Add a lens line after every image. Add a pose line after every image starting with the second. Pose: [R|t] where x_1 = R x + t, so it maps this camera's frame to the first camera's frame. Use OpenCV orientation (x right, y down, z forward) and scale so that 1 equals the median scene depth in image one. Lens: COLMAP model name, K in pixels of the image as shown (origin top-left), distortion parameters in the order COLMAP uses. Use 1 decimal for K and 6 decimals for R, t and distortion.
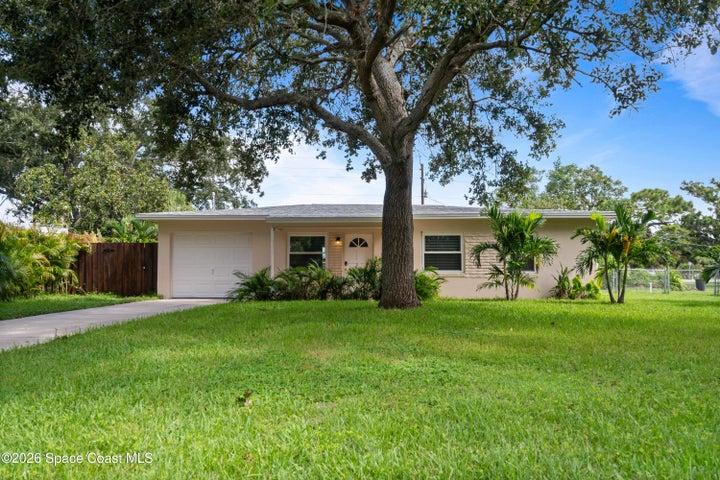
lens RADIAL K [[733.7, 0, 358.5], [0, 733.7, 243.5], [0, 0, 1]] dist [0.012264, 0.000000]
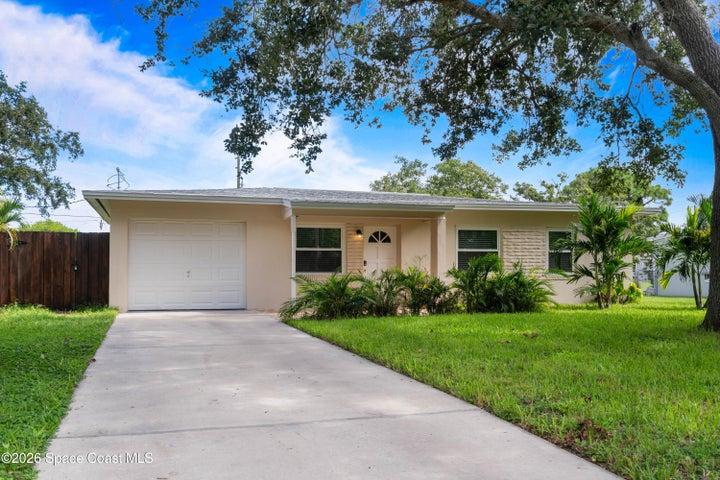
lens RADIAL K [[733.7, 0, 363.9], [0, 733.7, 255.4], [0, 0, 1]] dist [0.012264, 0.000000]
pose [[0.931199, 0.006157, 0.364459, -0.322277], [-0.013583, 0.999749, 0.017816, 0.005126], [-0.364258, -0.021540, 0.931049, 0.274179]]
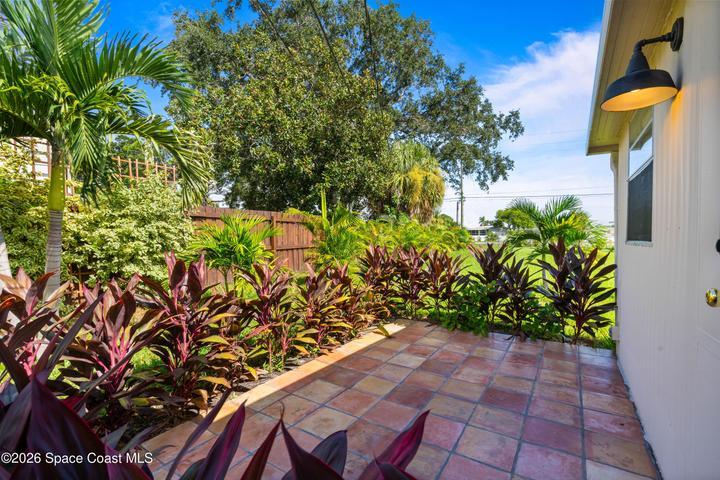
lens RADIAL K [[328.1, 0, 359.2], [0, 328.1, 237.5], [0, 0, 1]] dist [-0.009545, 0.002352]
pose [[0.876206, 0.007465, -0.481879, -0.262306], [0.011133, 0.999300, 0.035724, 0.048040], [0.481808, -0.036666, 0.875509, 1.357030]]
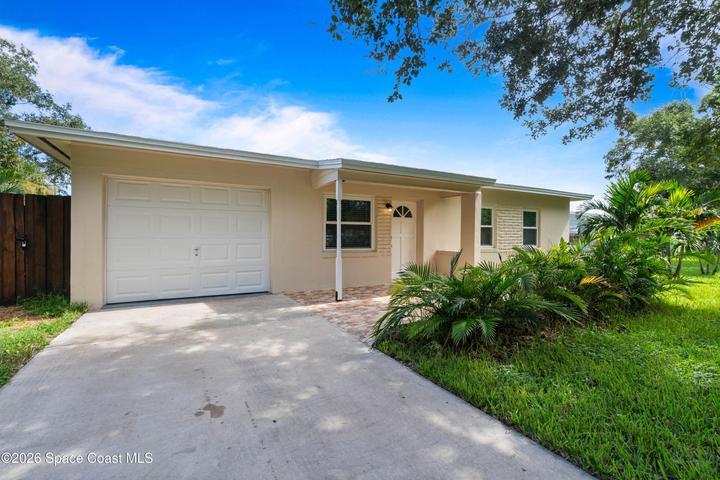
lens RADIAL K [[328.1, 0, 363.5], [0, 328.1, 237.5], [0, 0, 1]] dist [-0.009545, 0.002352]
pose [[0.821963, 0.000322, 0.569541, -0.253082], [-0.025349, 0.999030, 0.036018, 0.015873], [-0.568977, -0.044043, 0.821173, 0.761962]]
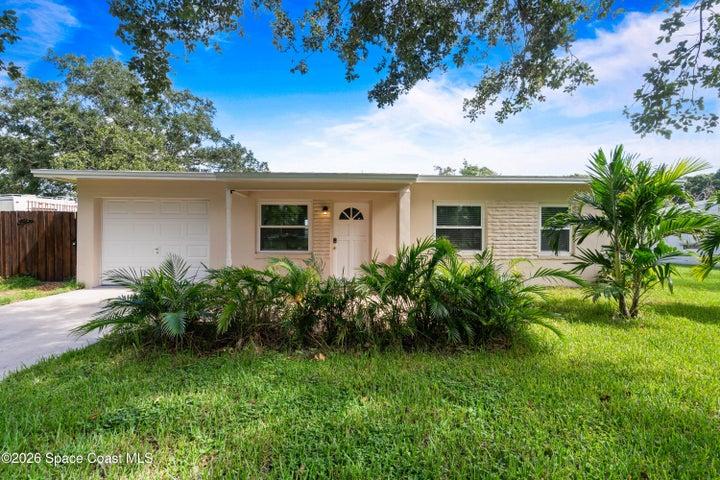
lens RADIAL K [[328.1, 0, 361.9], [0, 328.1, 227.3], [0, 0, 1]] dist [-0.009545, 0.002352]
pose [[0.992718, 0.006196, 0.120305, -0.032061], [-0.009392, 0.999617, 0.026022, 0.004155], [-0.120098, -0.026963, 0.992396, 0.682993]]
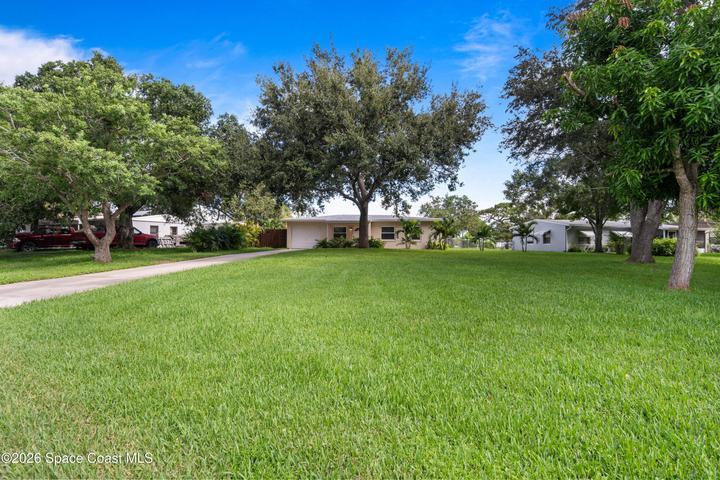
lens RADIAL K [[409.9, 0, 361.5], [0, 409.9, 239.3], [0, 0, 1]] dist [-0.004796, 0.000277]
pose [[0.999669, 0.002198, -0.025643, 0.055686], [-0.001452, 0.999577, 0.029058, -0.009545], [0.025696, -0.029012, 0.999249, -0.599711]]
